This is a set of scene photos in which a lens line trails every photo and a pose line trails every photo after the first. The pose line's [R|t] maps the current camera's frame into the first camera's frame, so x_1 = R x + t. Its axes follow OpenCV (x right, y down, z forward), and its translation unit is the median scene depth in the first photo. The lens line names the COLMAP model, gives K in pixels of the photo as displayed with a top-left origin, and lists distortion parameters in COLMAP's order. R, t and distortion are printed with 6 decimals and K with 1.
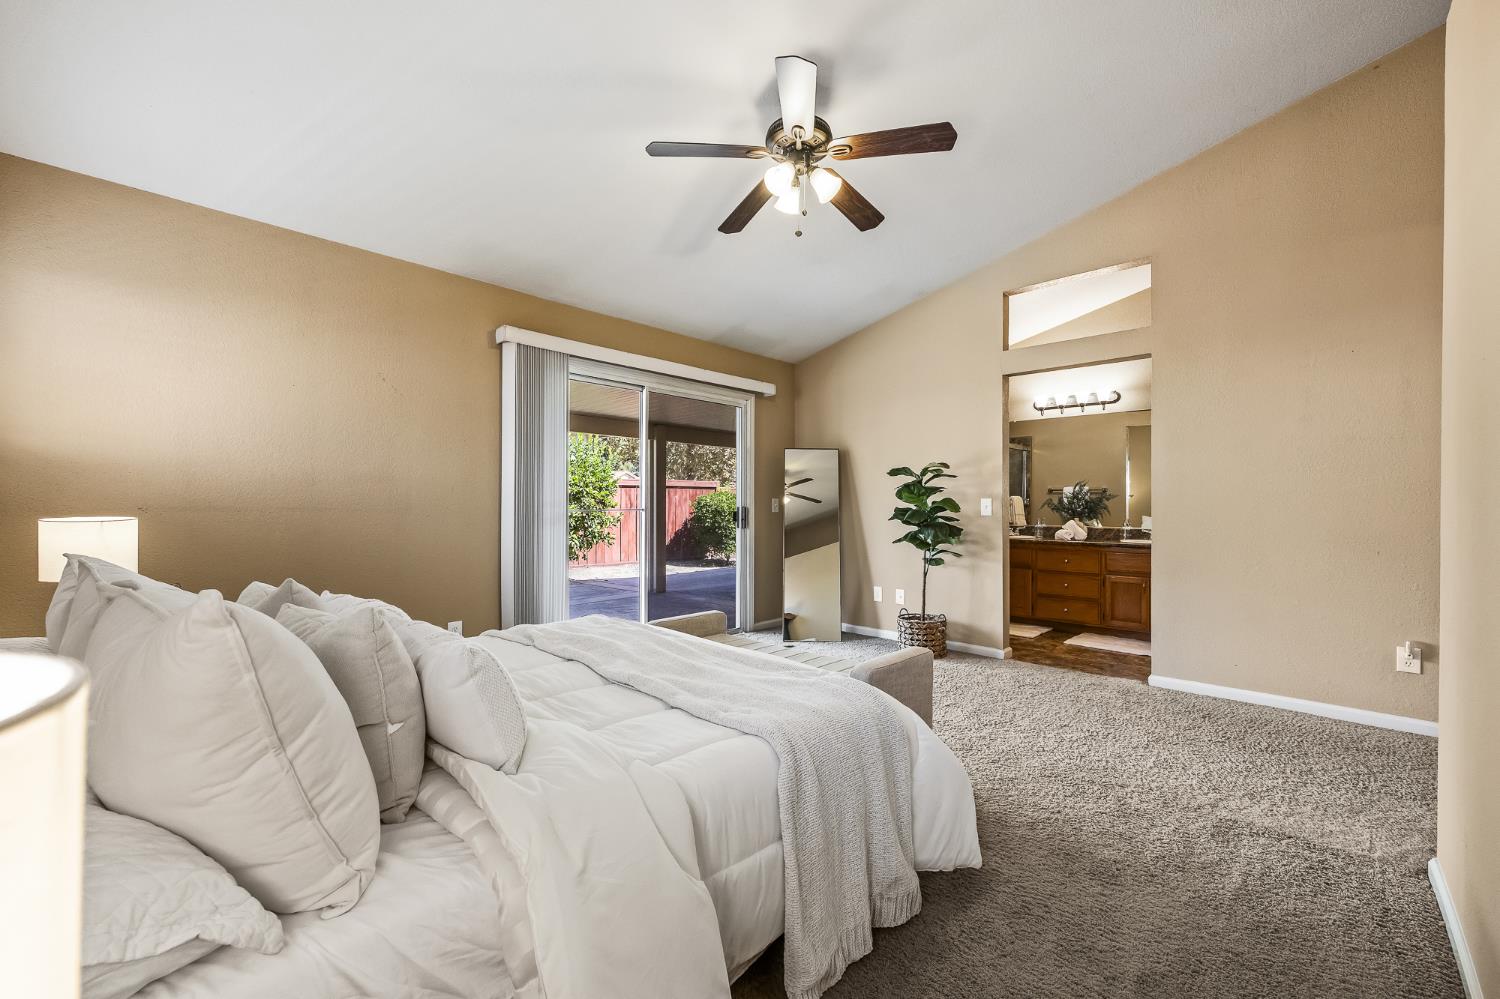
lens RADIAL K [[603.2, 0, 758.5], [0, 603.2, 506.7], [0, 0, 1]] dist [-0.000315, -0.000054]
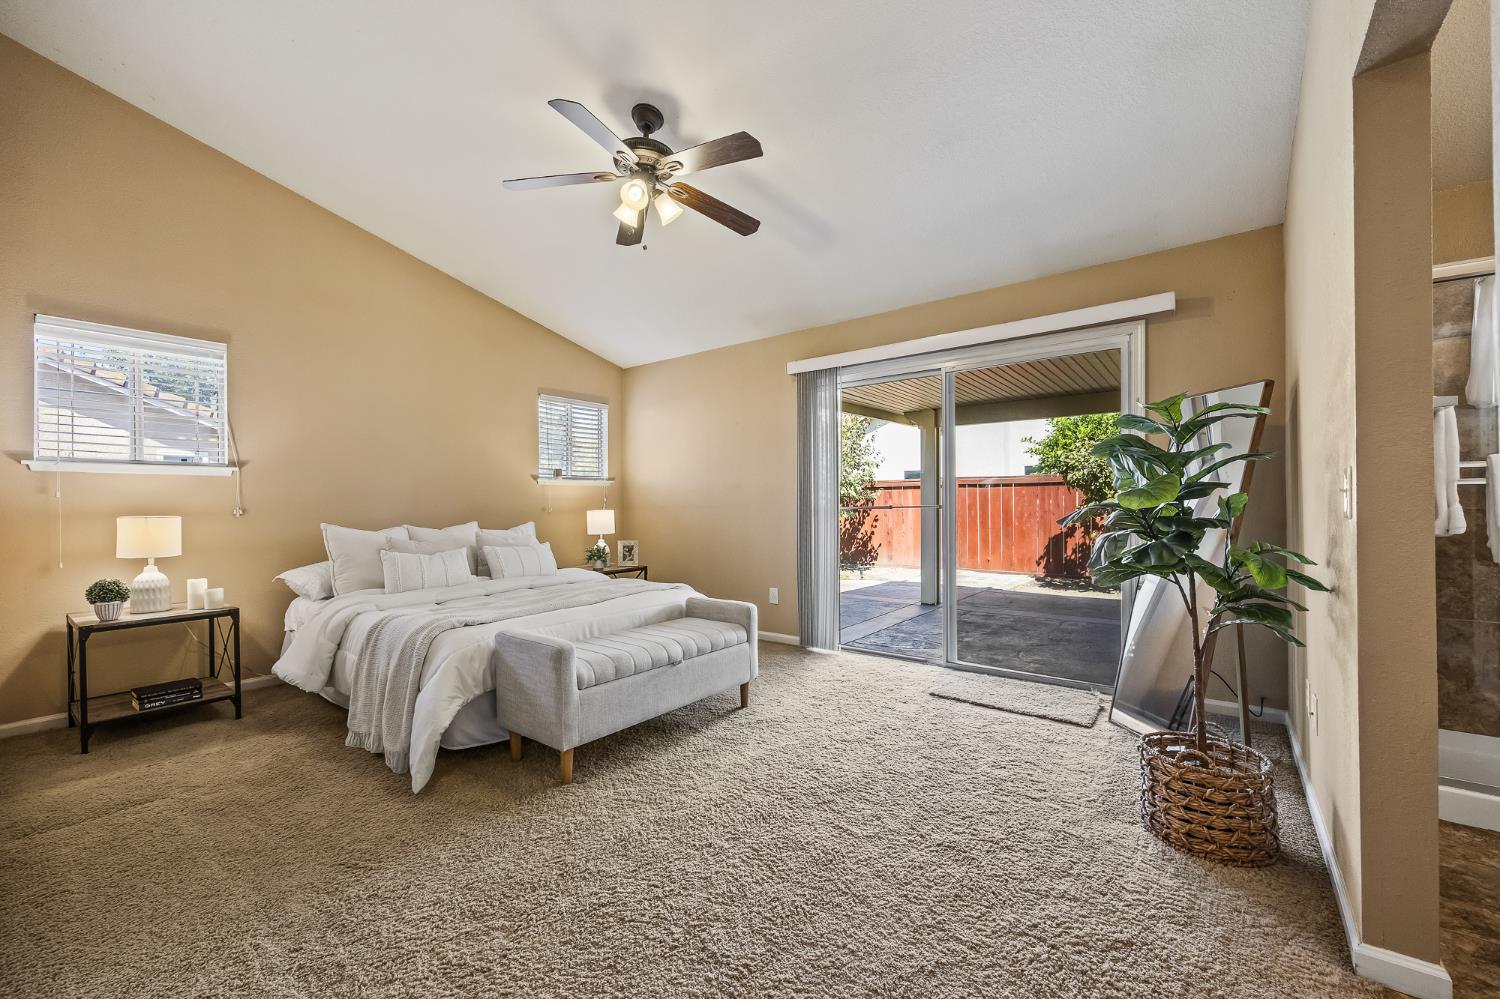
lens RADIAL K [[603.2, 0, 758.5], [0, 603.2, 506.7], [0, 0, 1]] dist [-0.000315, -0.000054]
pose [[0.089164, -0.006394, -0.995996, 0.664714], [0.004627, 0.999971, -0.006005, -0.014911], [0.996006, -0.004073, 0.089191, 0.767380]]
